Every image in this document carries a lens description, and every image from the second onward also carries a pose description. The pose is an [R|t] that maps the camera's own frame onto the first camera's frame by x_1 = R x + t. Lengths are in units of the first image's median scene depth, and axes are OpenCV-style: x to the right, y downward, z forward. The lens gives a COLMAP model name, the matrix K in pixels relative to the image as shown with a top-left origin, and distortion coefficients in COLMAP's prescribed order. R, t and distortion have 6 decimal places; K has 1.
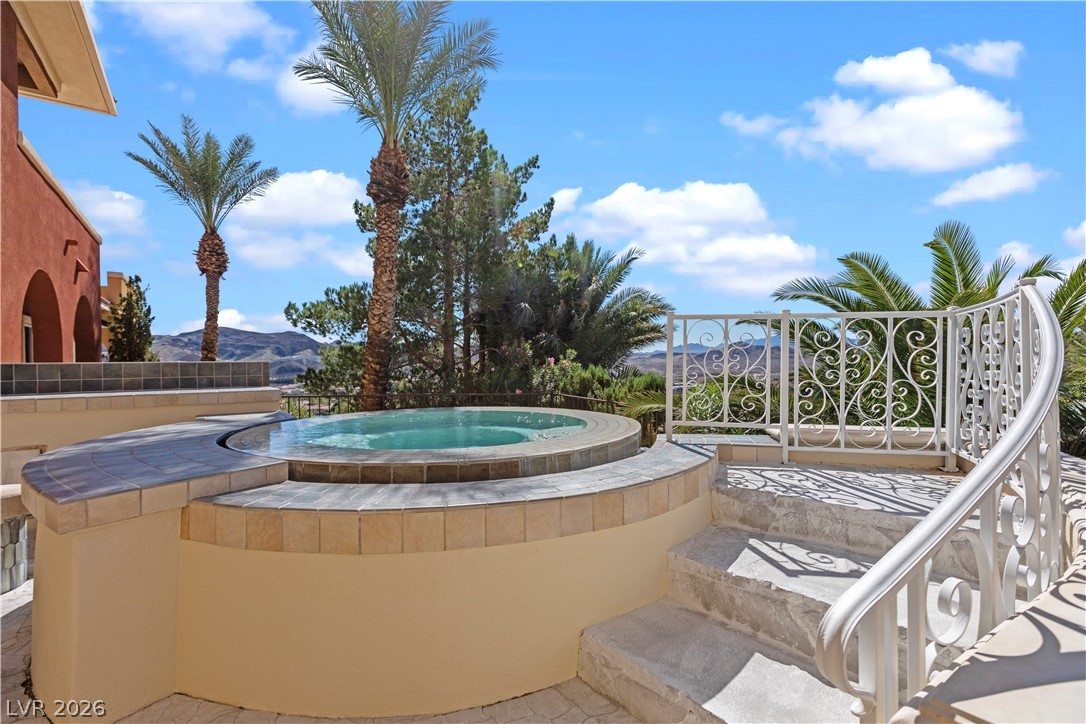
lens RADIAL K [[498.6, 0, 540.0], [0, 498.6, 364.3], [0, 0, 1]] dist [-0.002366, -0.000332]
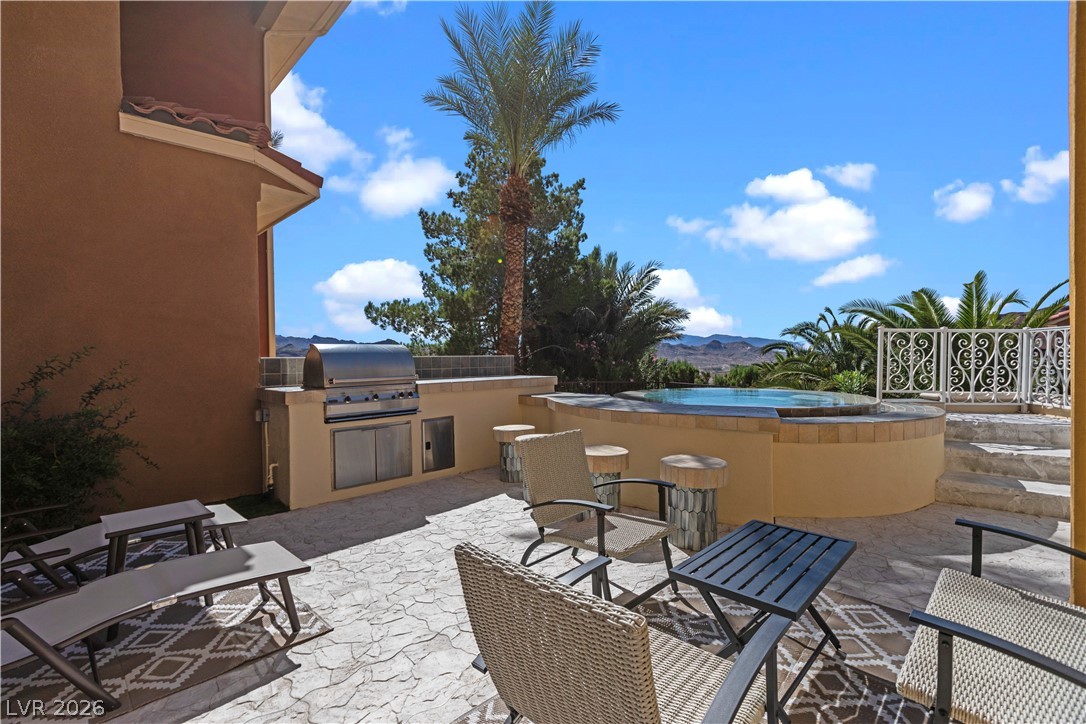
lens RADIAL K [[498.6, 0, 545.4], [0, 498.6, 367.6], [0, 0, 1]] dist [-0.002366, -0.000332]
pose [[0.983417, -0.002158, 0.181348, -1.257762], [-0.000255, 0.999912, 0.013281, 0.013697], [-0.181360, -0.013107, 0.983329, -0.512949]]
